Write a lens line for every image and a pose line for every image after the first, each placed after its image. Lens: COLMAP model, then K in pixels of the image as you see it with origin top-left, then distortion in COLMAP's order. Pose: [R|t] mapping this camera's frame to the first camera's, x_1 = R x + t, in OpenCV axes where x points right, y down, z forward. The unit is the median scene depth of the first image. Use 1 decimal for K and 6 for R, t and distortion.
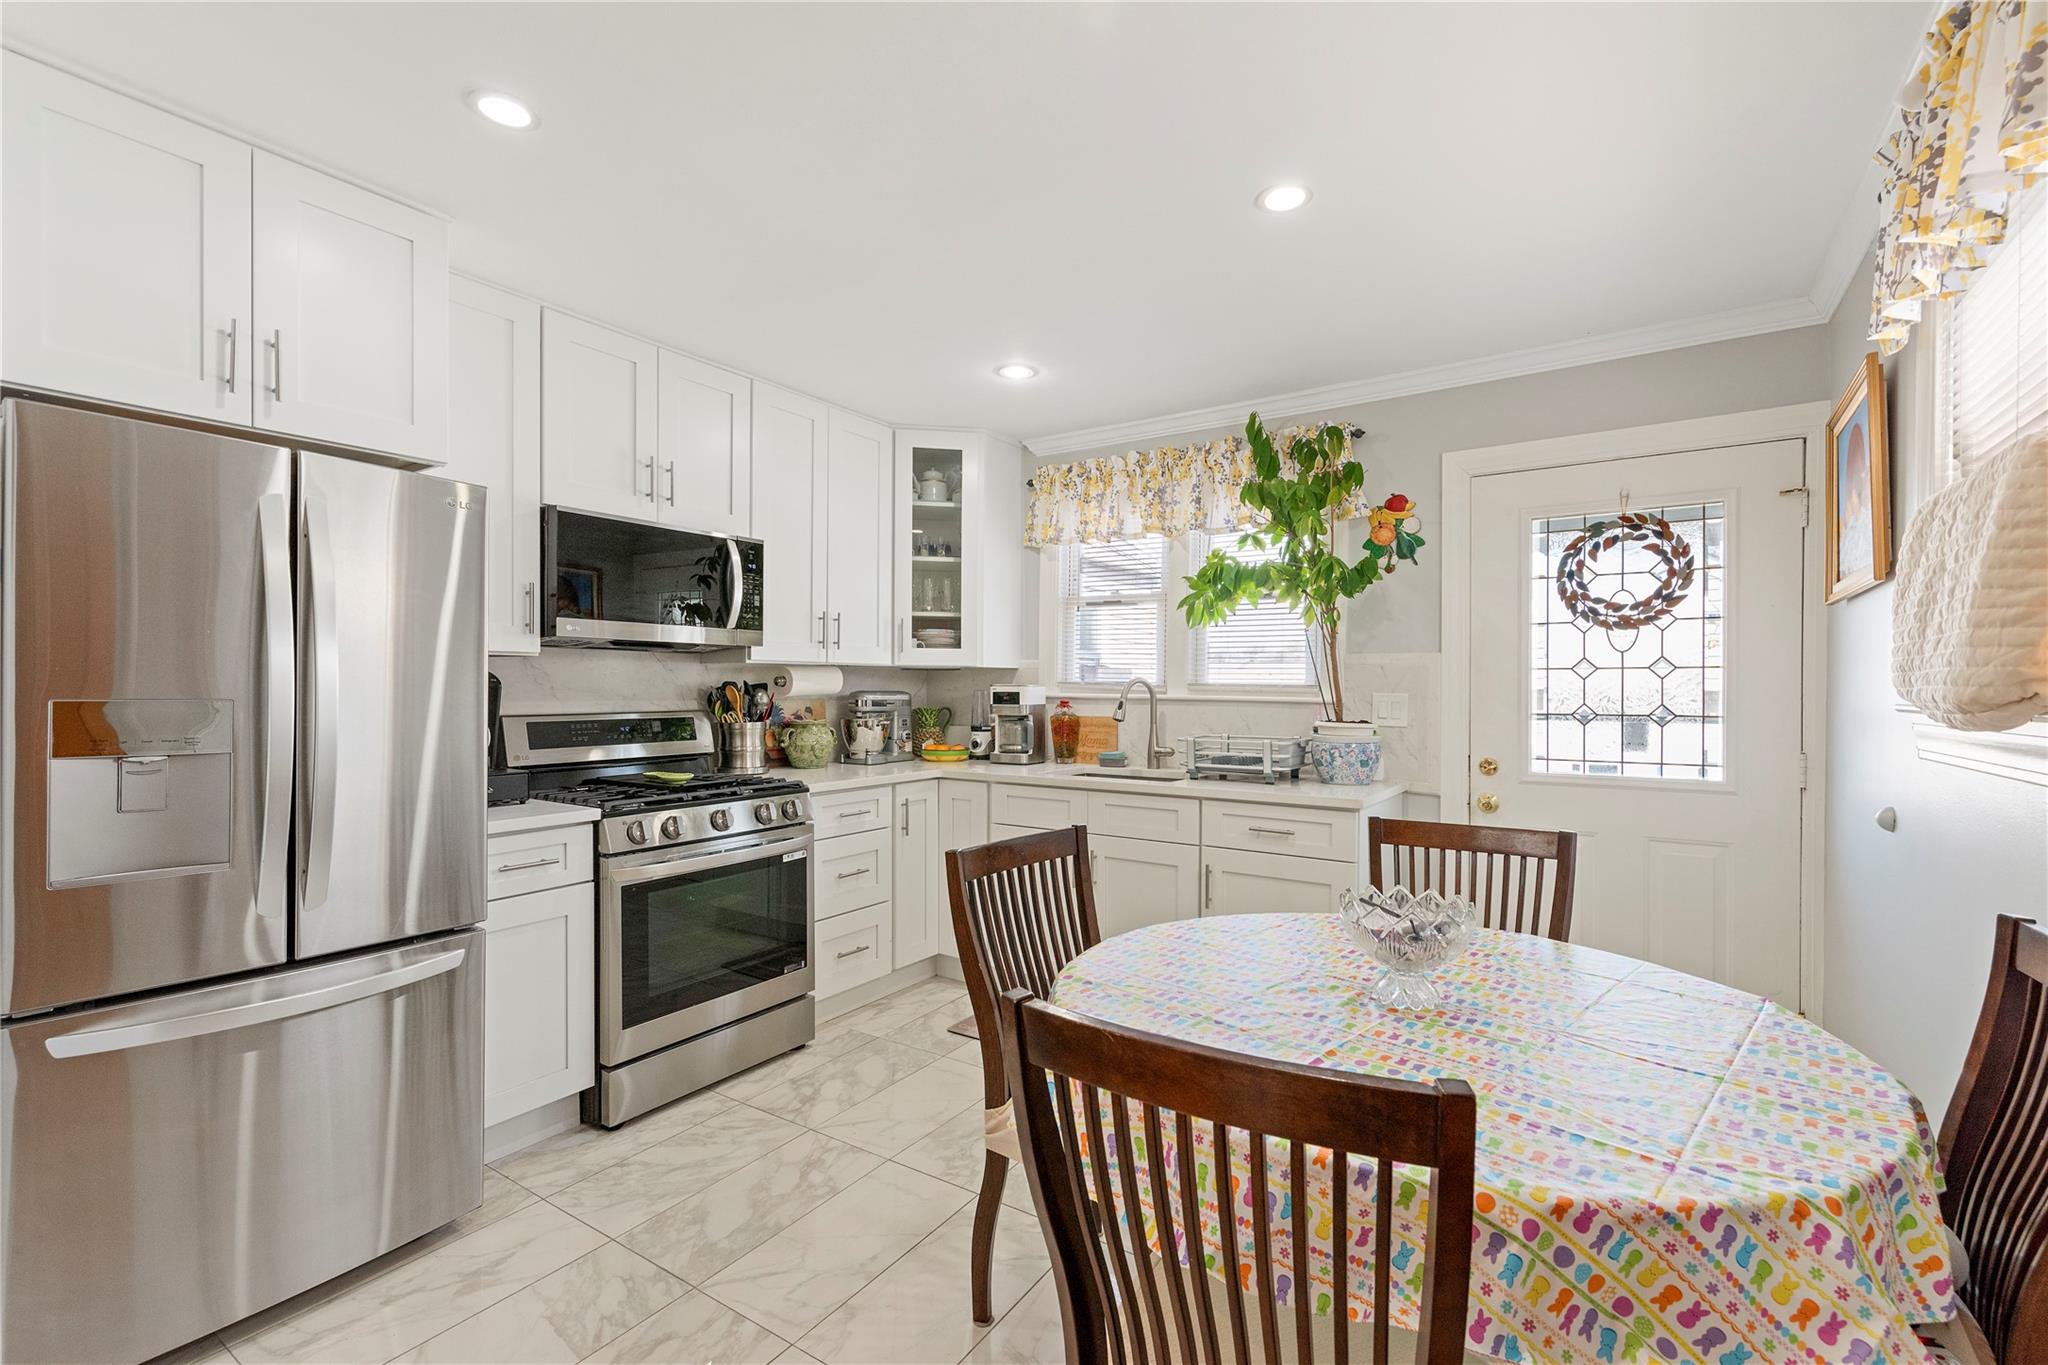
lens RADIAL K [[880.4, 0, 1040.0], [0, 880.4, 695.7], [0, 0, 1]] dist [0.001350, -0.000093]
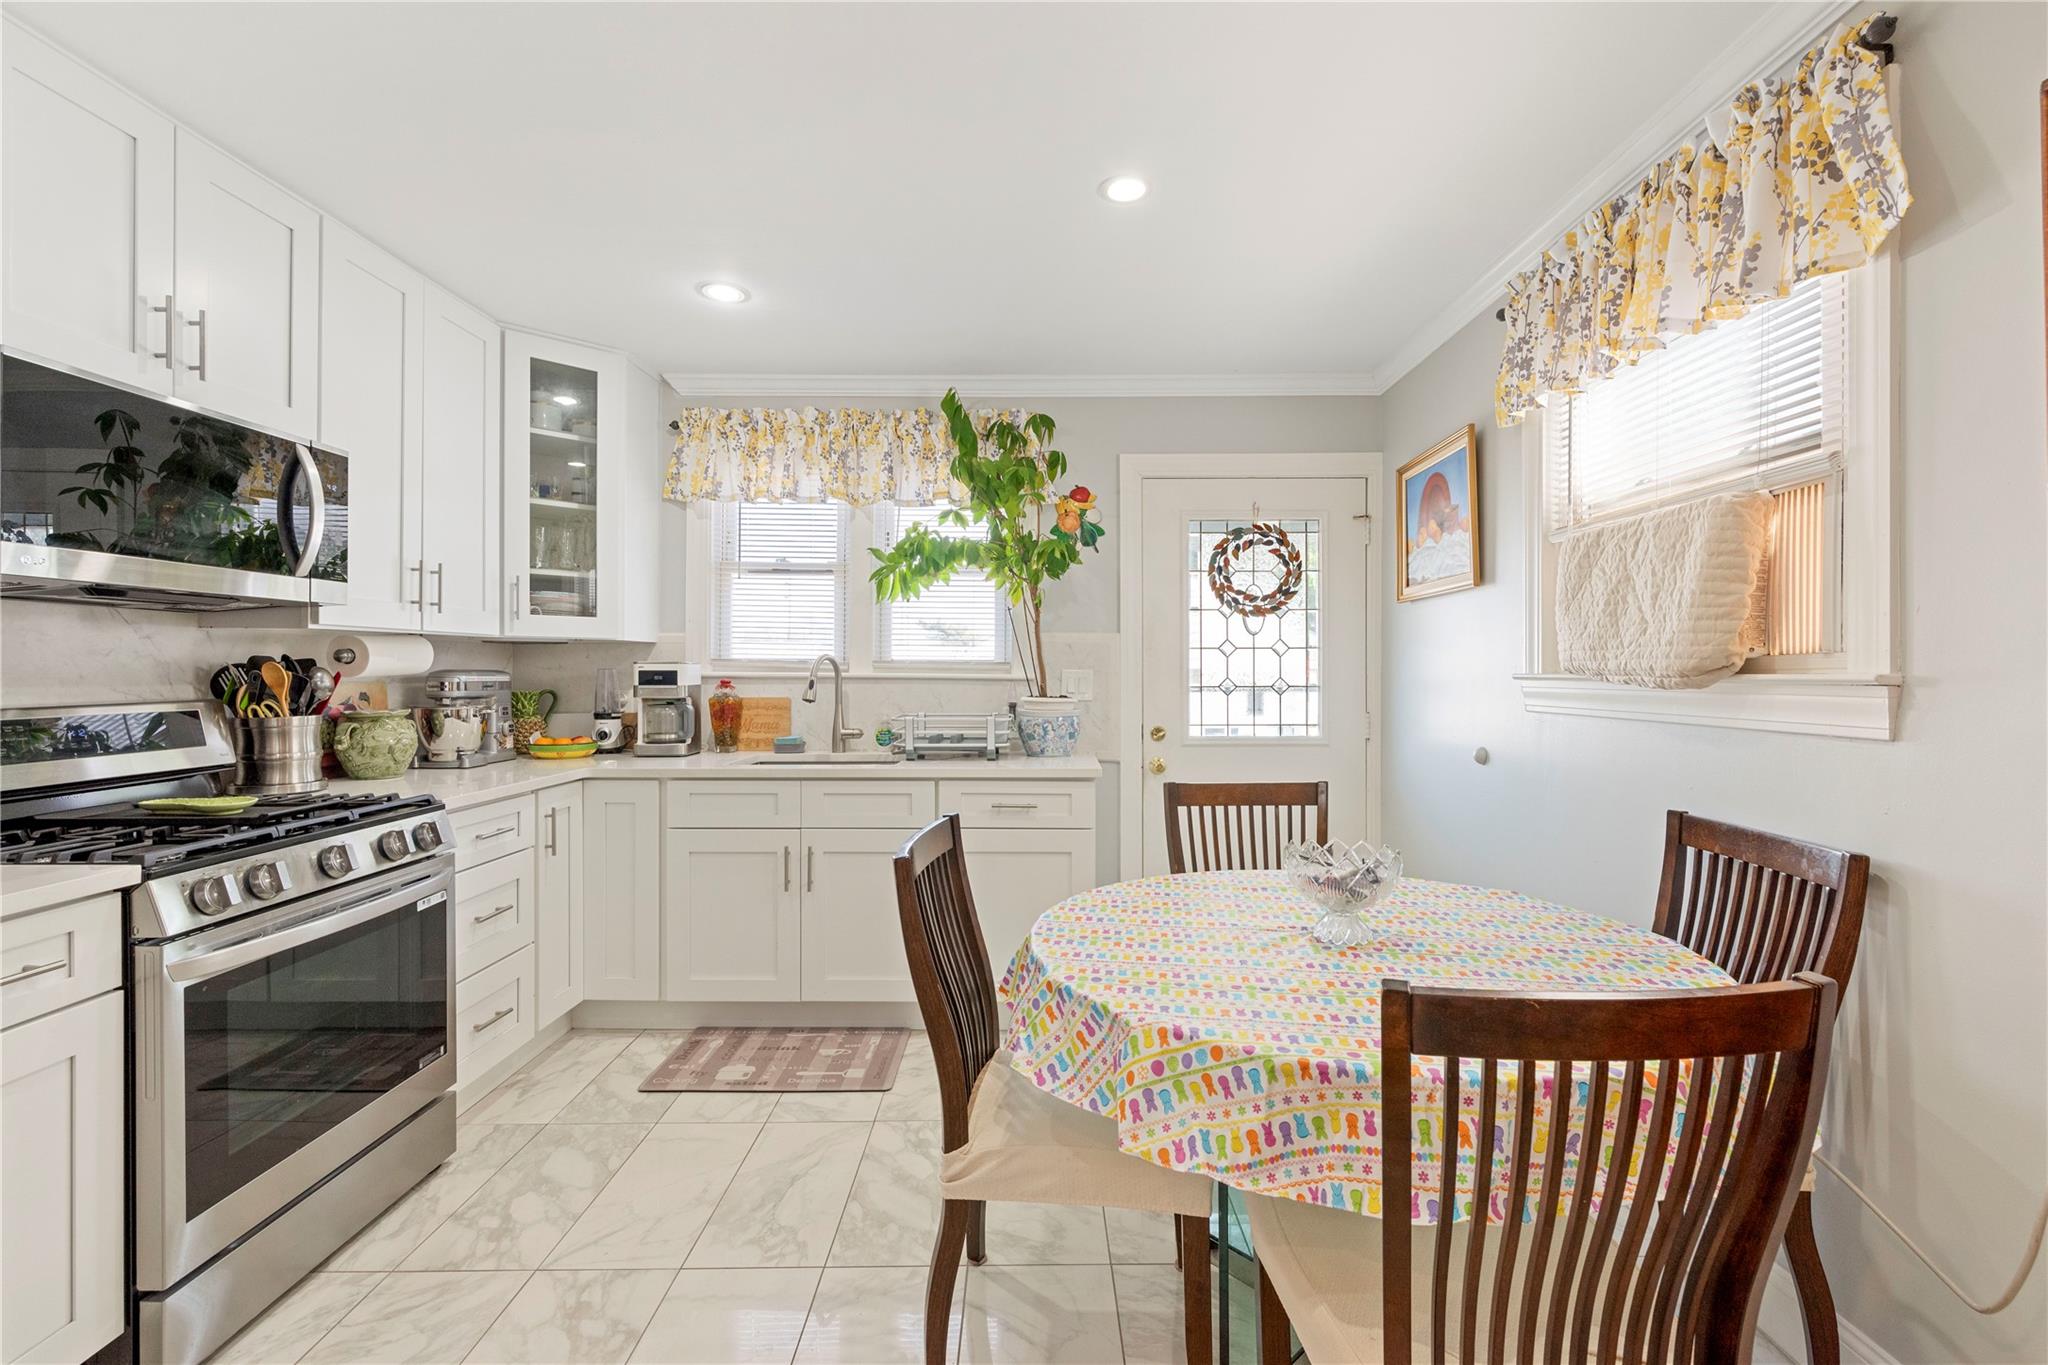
lens RADIAL K [[886.1, 0, 1032.0], [0, 886.1, 671.6], [0, 0, 1]] dist [0.001837, -0.000108]
pose [[0.836102, -0.004849, 0.548552, -0.238340], [0.007665, 0.999967, -0.002843, 0.002175], [-0.548520, 0.006582, 0.836112, 0.118941]]
